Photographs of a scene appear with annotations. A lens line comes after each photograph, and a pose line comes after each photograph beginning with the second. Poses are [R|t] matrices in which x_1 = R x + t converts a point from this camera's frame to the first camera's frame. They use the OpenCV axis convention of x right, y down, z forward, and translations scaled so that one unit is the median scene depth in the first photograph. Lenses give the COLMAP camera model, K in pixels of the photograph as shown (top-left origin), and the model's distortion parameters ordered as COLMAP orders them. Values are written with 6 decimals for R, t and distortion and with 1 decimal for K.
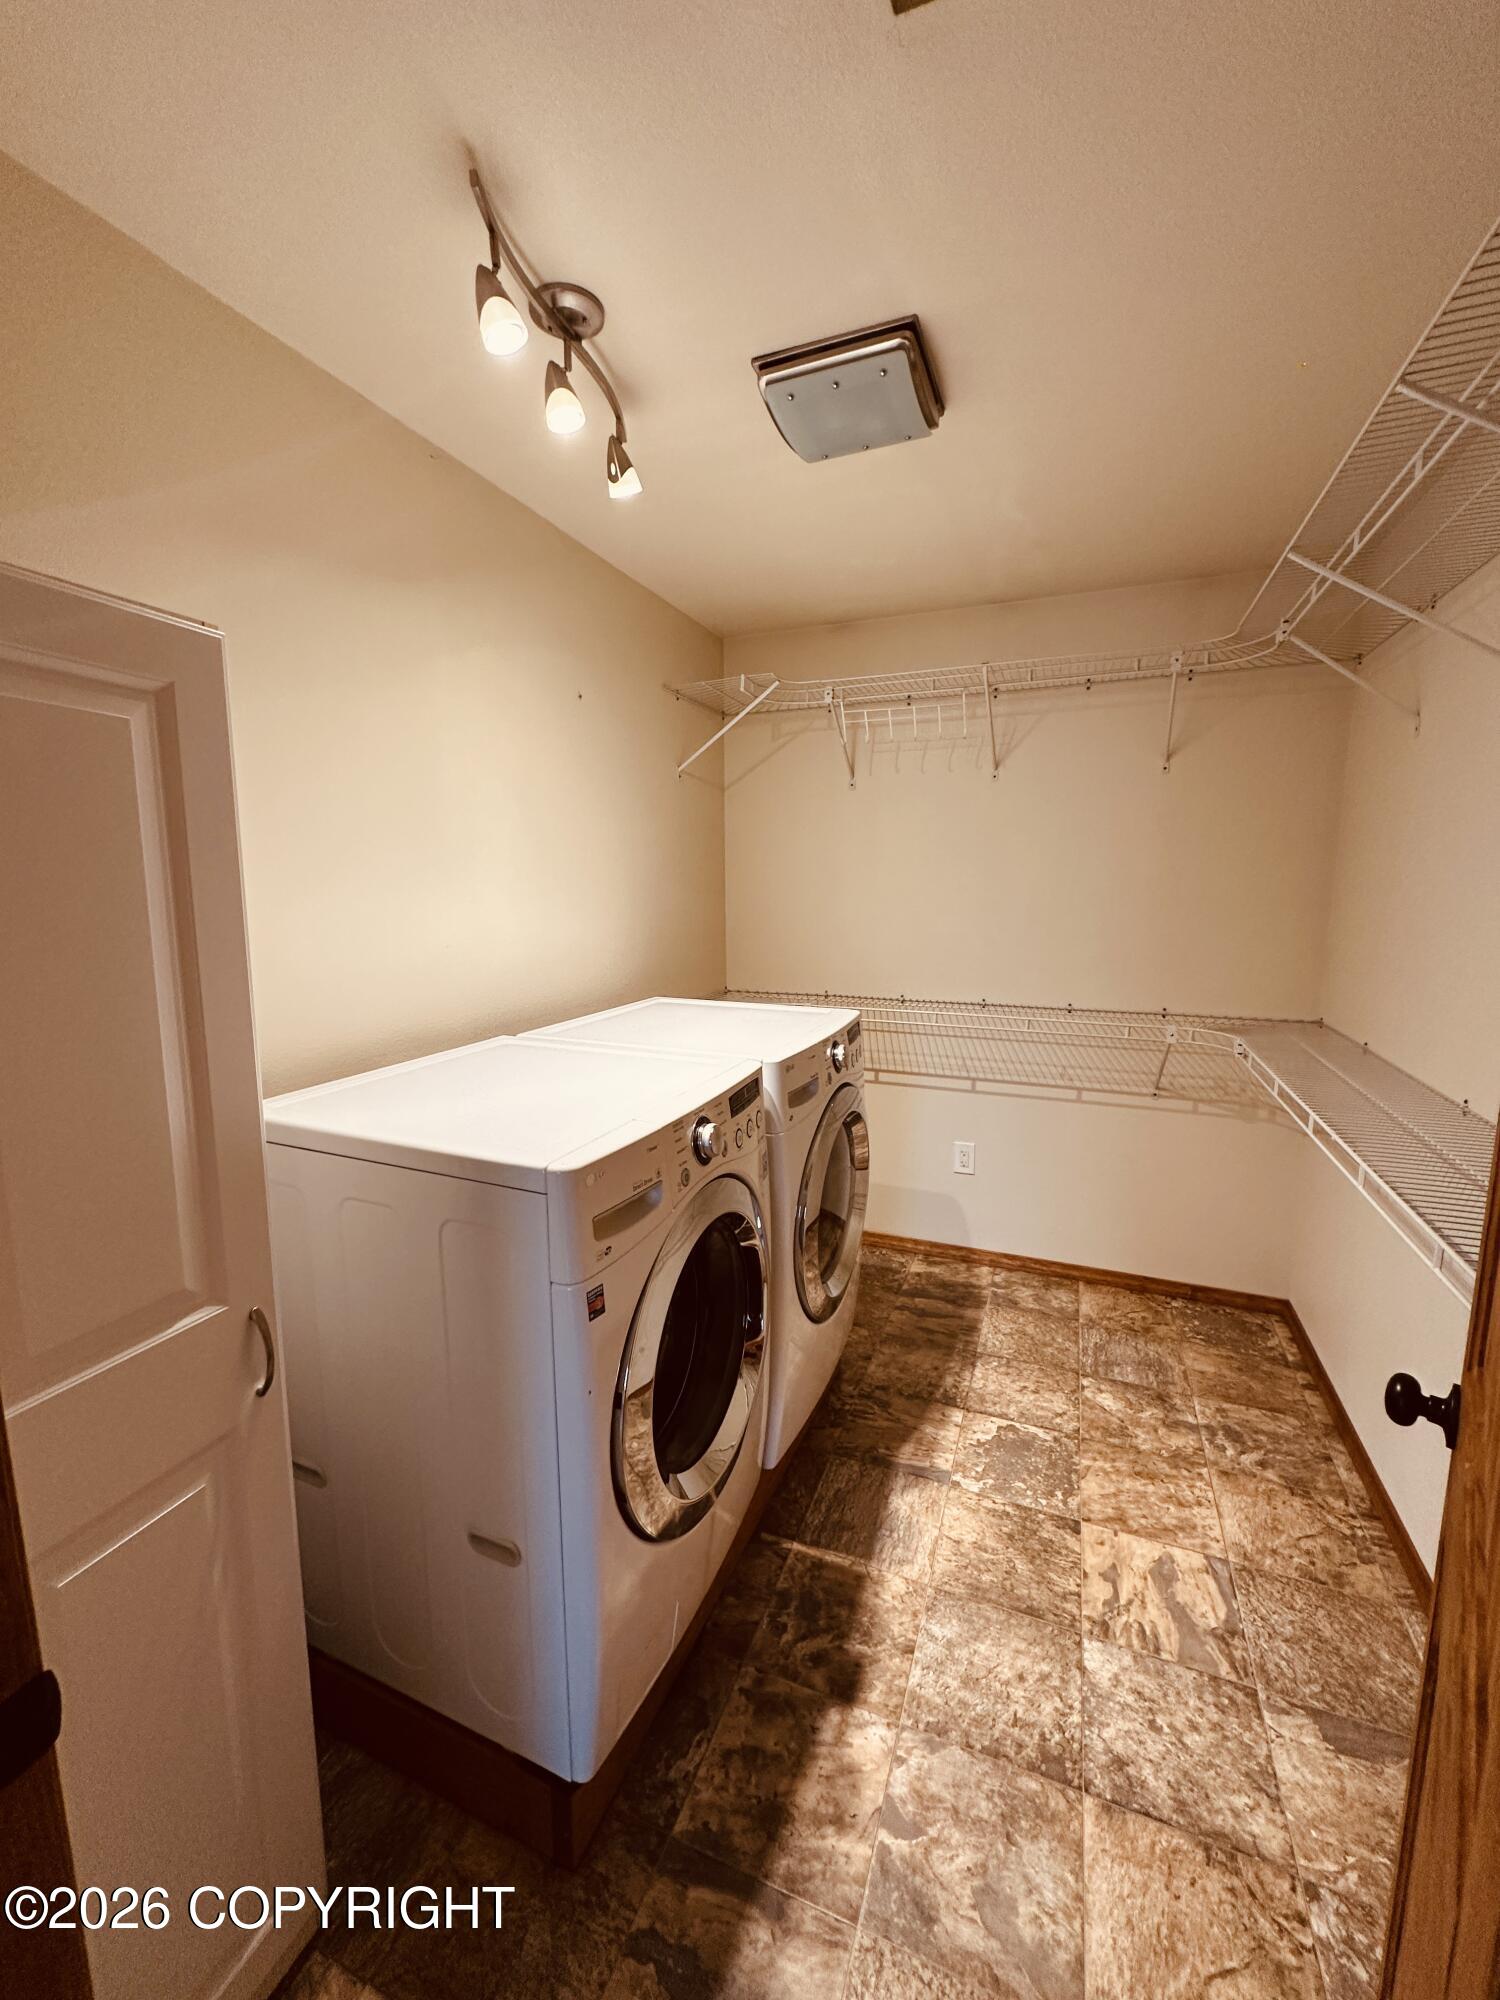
lens RADIAL K [[791.6, 0, 750.0], [0, 791.6, 1000.0], [0, 0, 1]] dist [-0.000615, -0.000228]
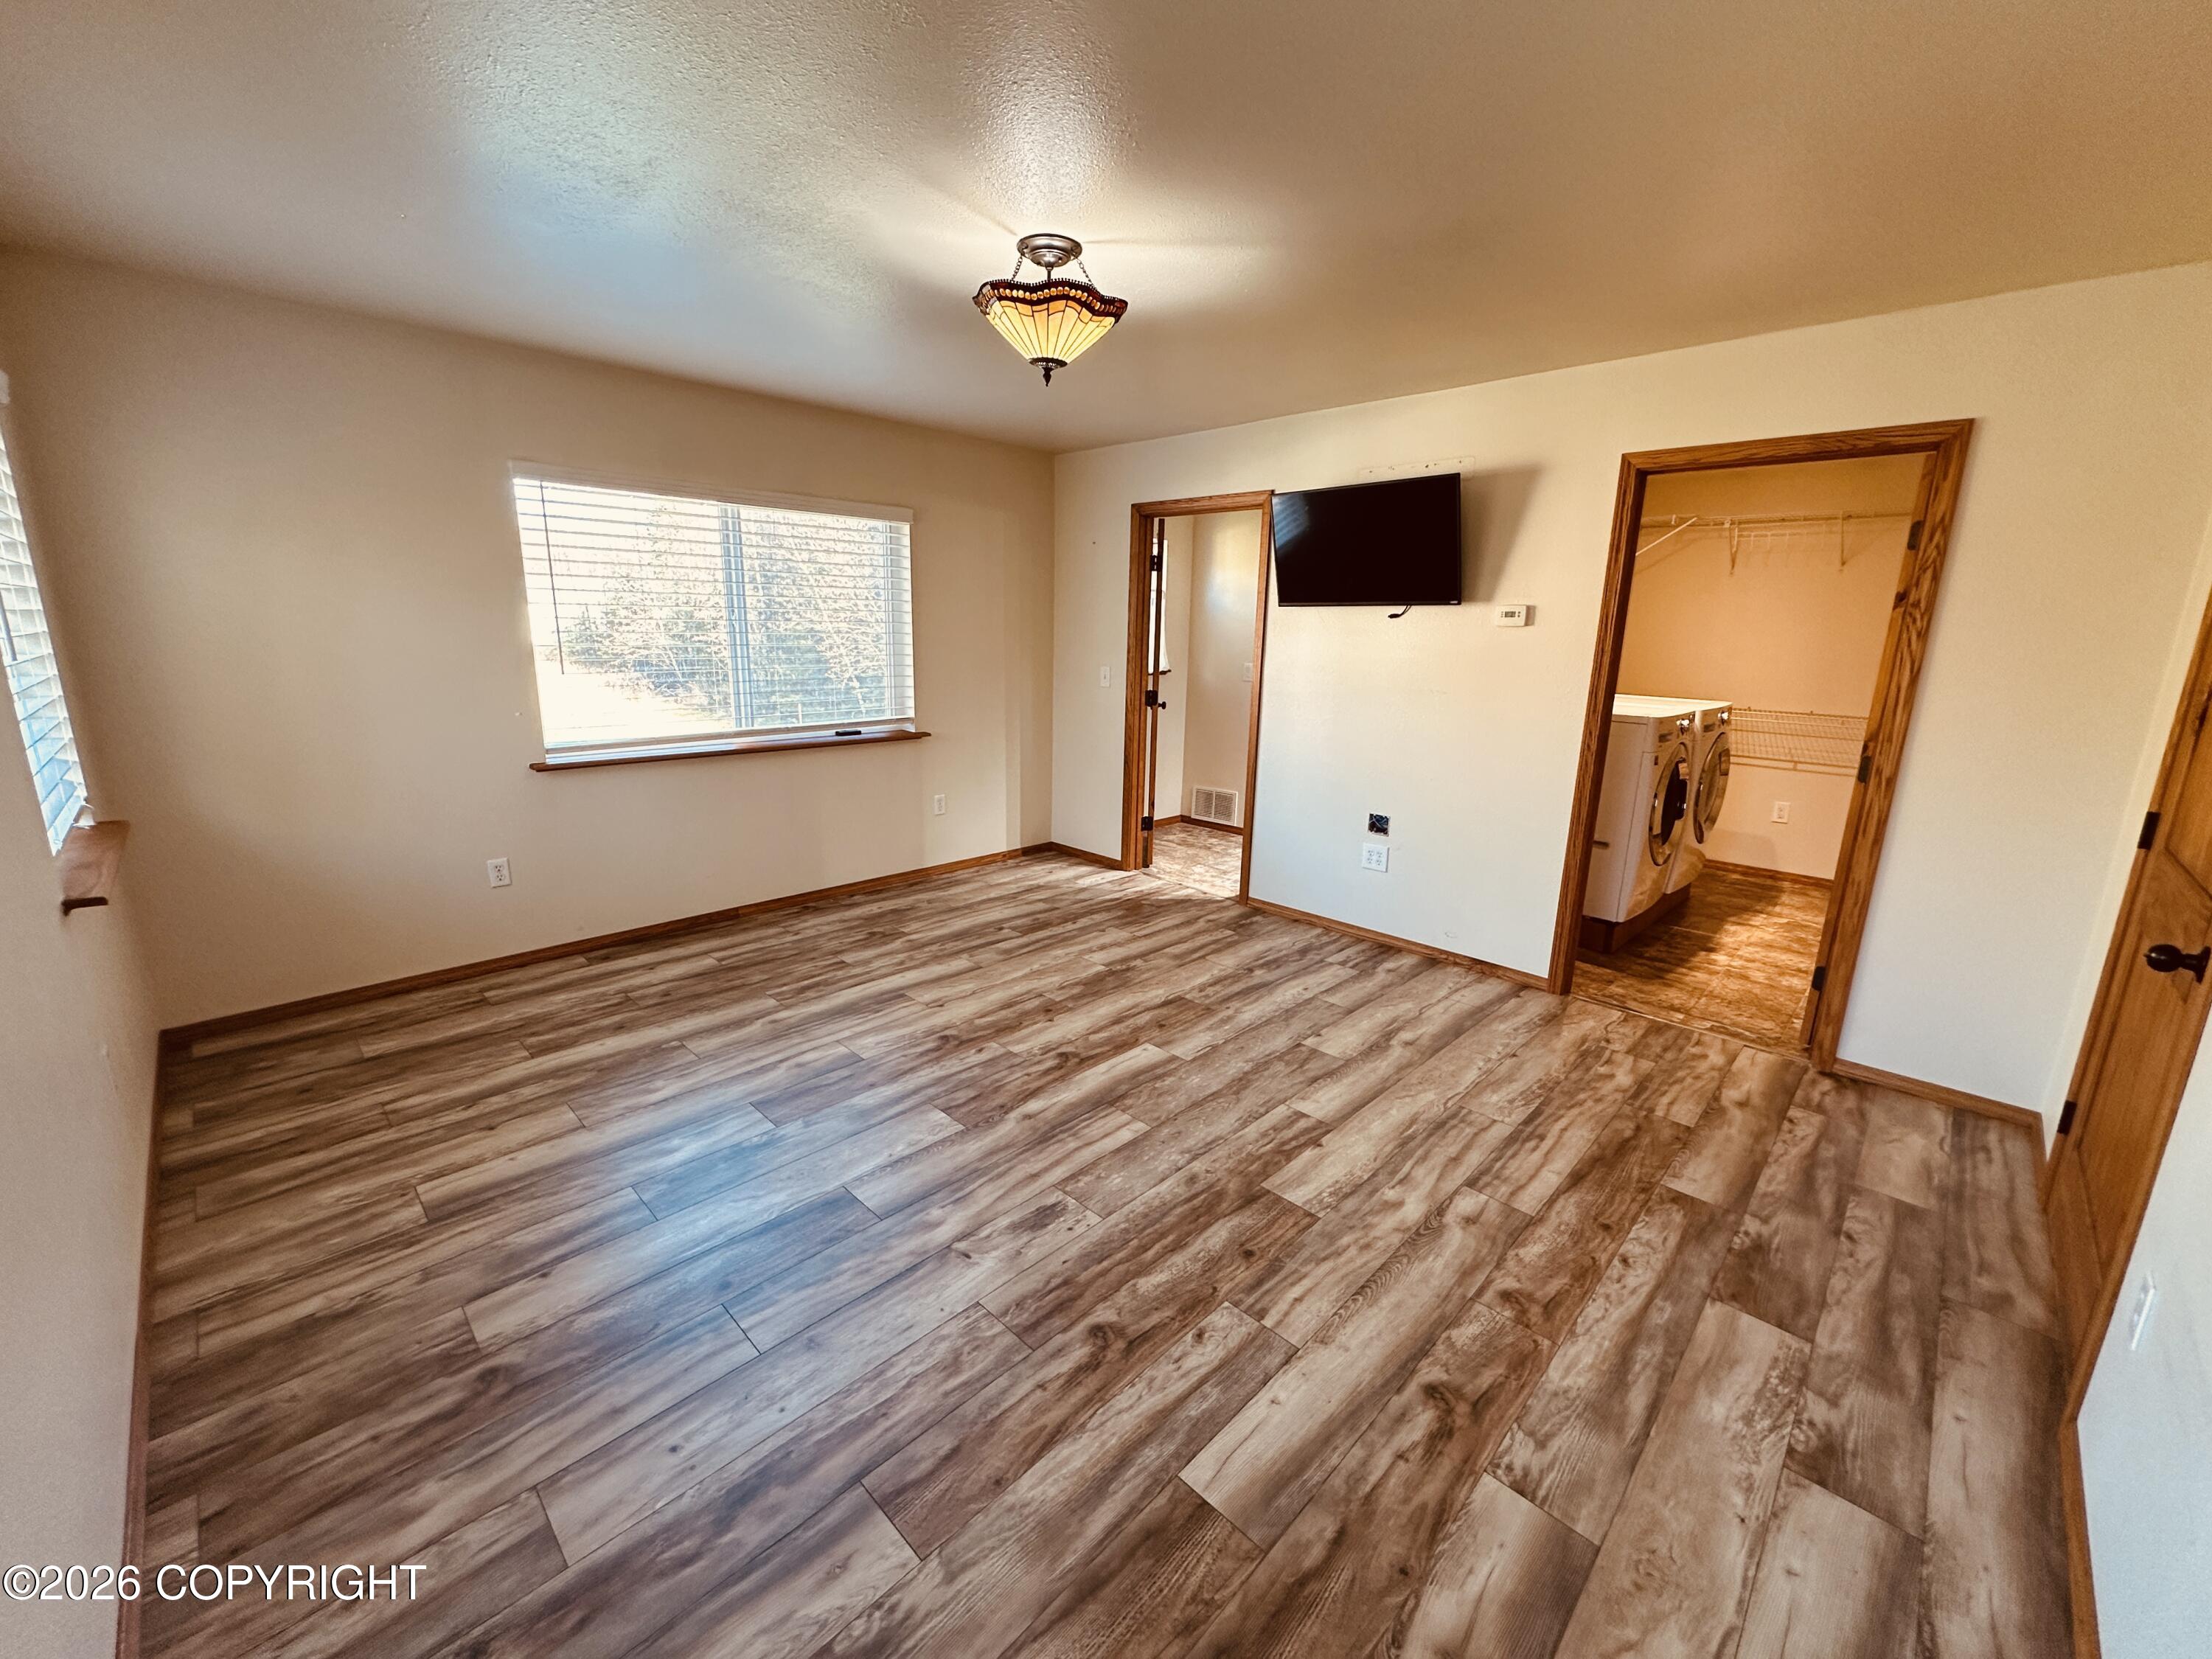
lens RADIAL K [[875.5, 0, 1106.0], [0, 875.5, 829.5], [0, 0, 1]] dist [-0.000615, -0.000228]
pose [[0.922929, 0.104726, -0.370451, -0.502218], [-0.077556, 0.993137, 0.087539, 0.284645], [0.377076, -0.052062, 0.924718, -1.753137]]
